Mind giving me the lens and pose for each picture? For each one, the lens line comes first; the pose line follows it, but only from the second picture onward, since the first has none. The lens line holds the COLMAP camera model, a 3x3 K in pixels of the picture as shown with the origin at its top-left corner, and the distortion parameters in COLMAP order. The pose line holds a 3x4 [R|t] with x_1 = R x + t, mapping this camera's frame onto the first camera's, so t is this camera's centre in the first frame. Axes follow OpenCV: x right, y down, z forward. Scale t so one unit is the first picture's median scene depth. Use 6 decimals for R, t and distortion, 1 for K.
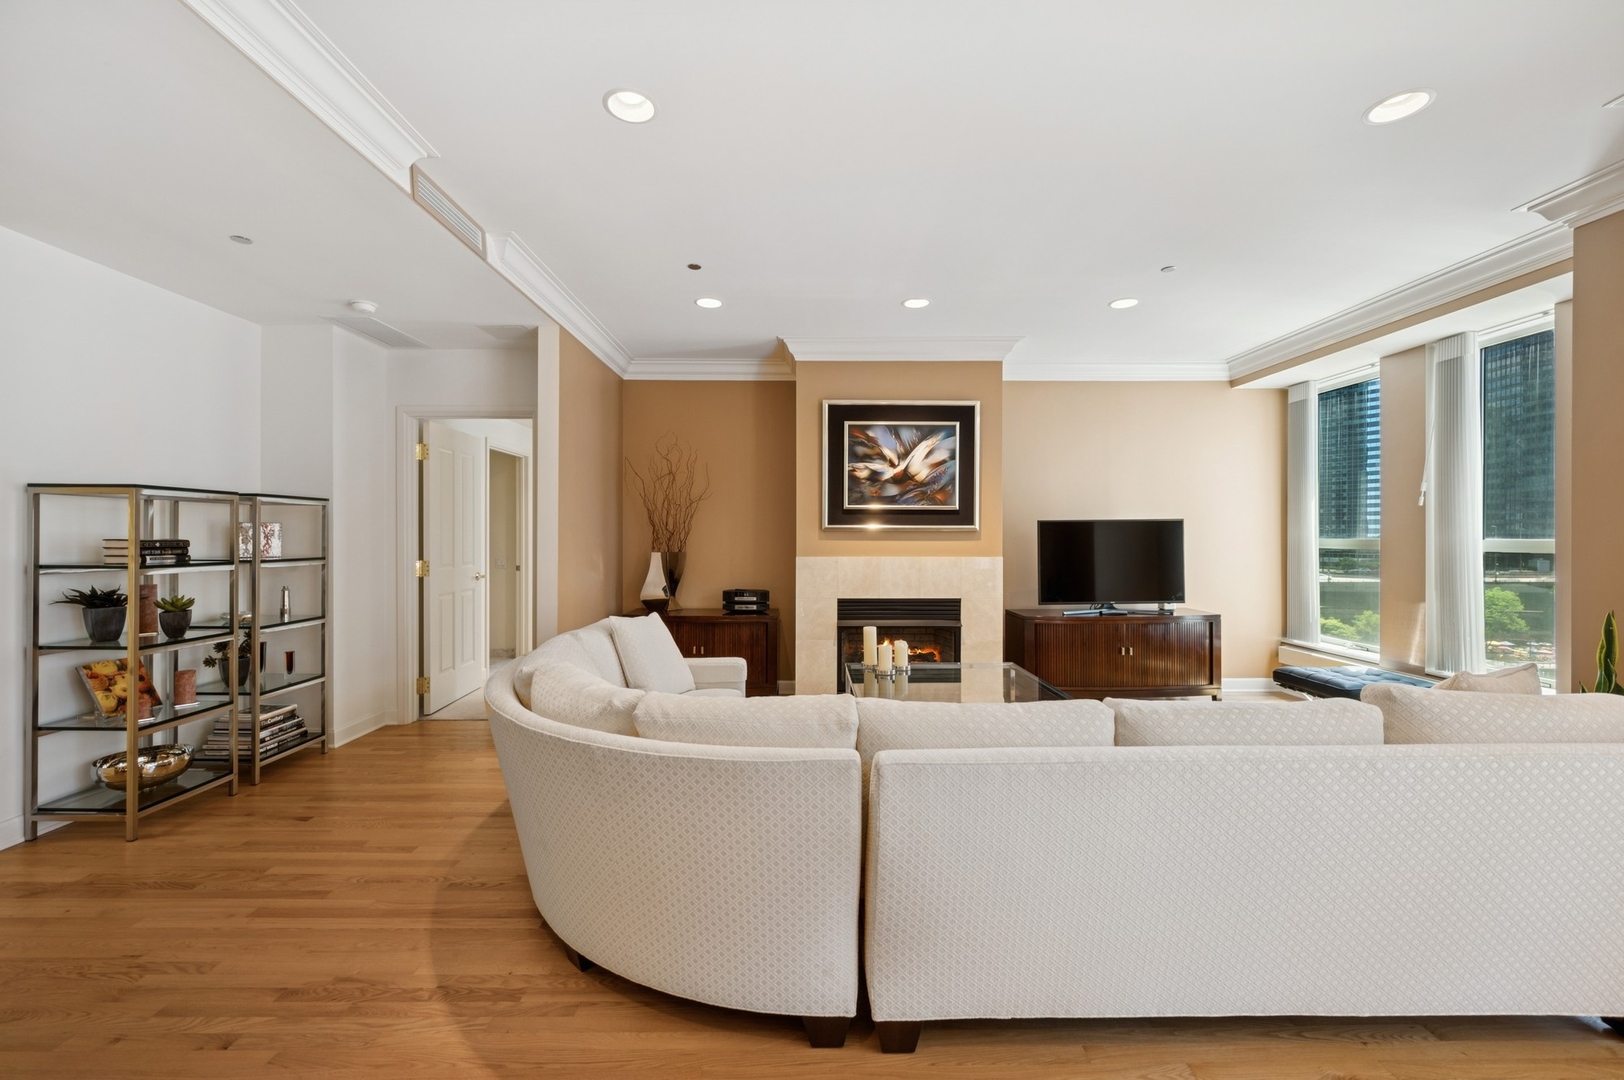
lens RADIAL K [[643.2, 0, 805.0], [0, 643.2, 539.8], [0, 0, 1]] dist [0.001174, -0.000951]
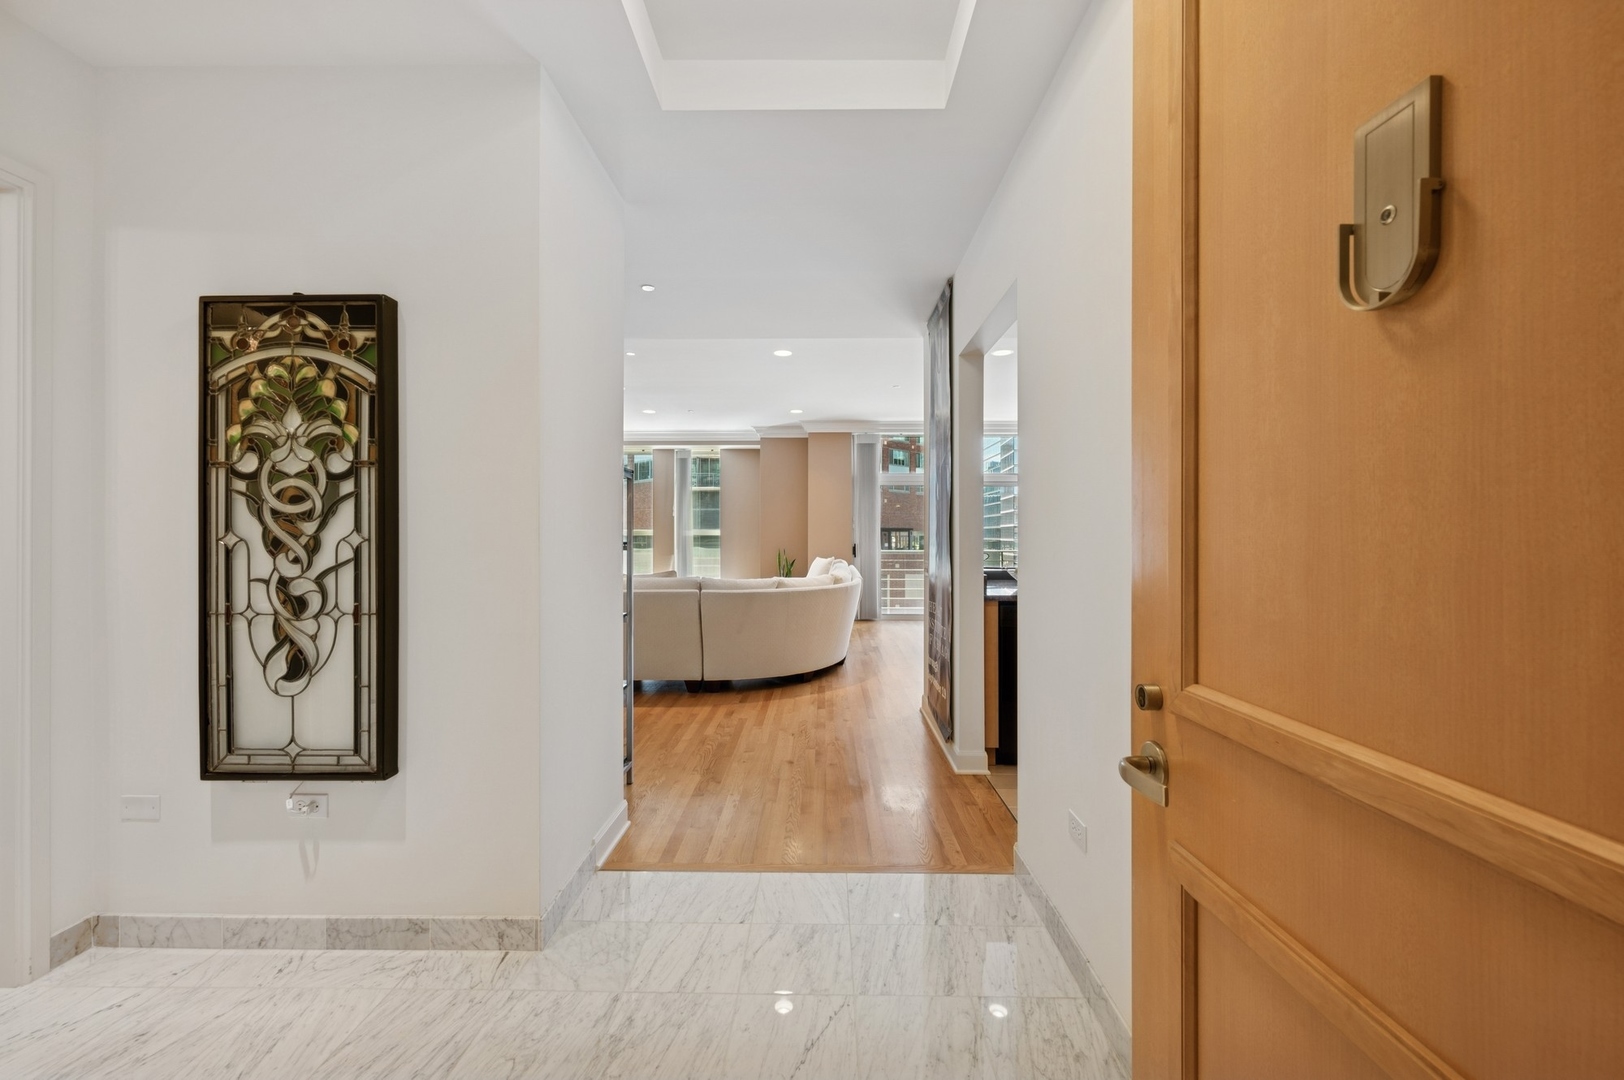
lens RADIAL K [[643.2, 0, 813.7], [0, 643.2, 536.9], [0, 0, 1]] dist [0.001174, -0.000951]
pose [[0.018911, -0.004119, 0.999813, -1.275398], [0.005763, 0.999975, 0.004010, 0.016405], [-0.999805, 0.005686, 0.018935, 0.378911]]
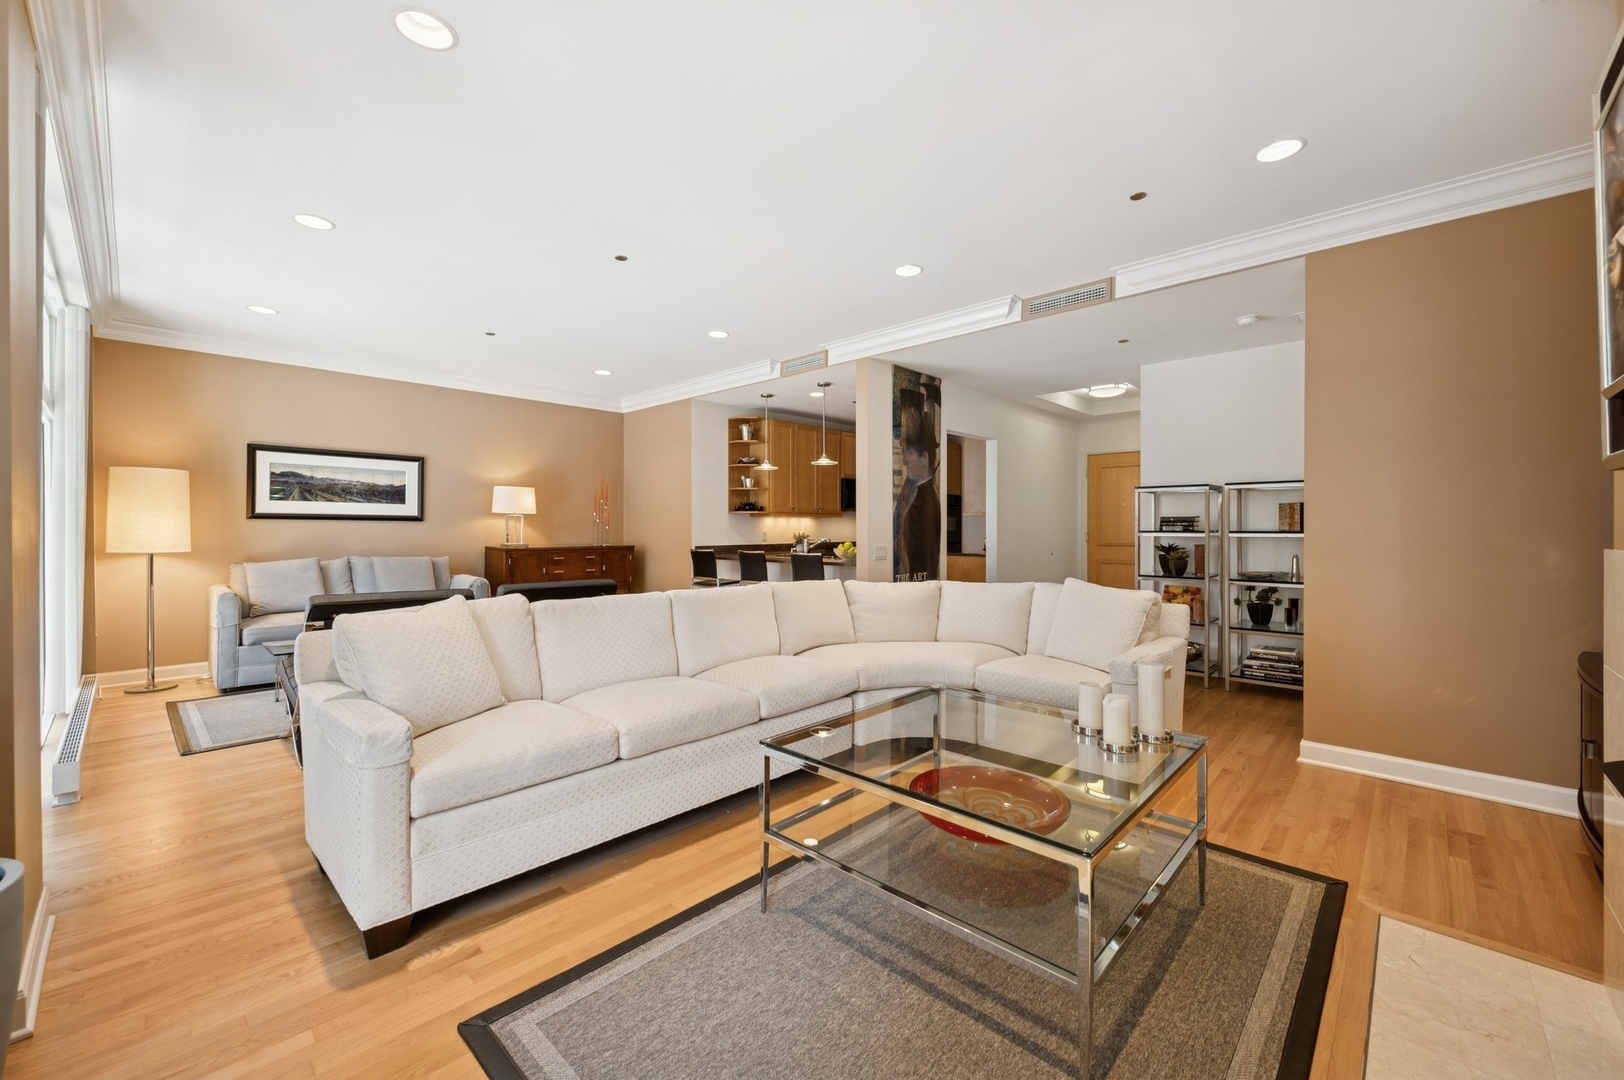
lens RADIAL K [[643.2, 0, 820.1], [0, 643.2, 532.8], [0, 0, 1]] dist [0.001174, -0.000951]
pose [[-0.680623, 0.005230, -0.732615, 0.558035], [-0.004099, 0.999932, 0.010947, 0.016940], [0.732623, 0.010454, -0.680555, 0.936945]]
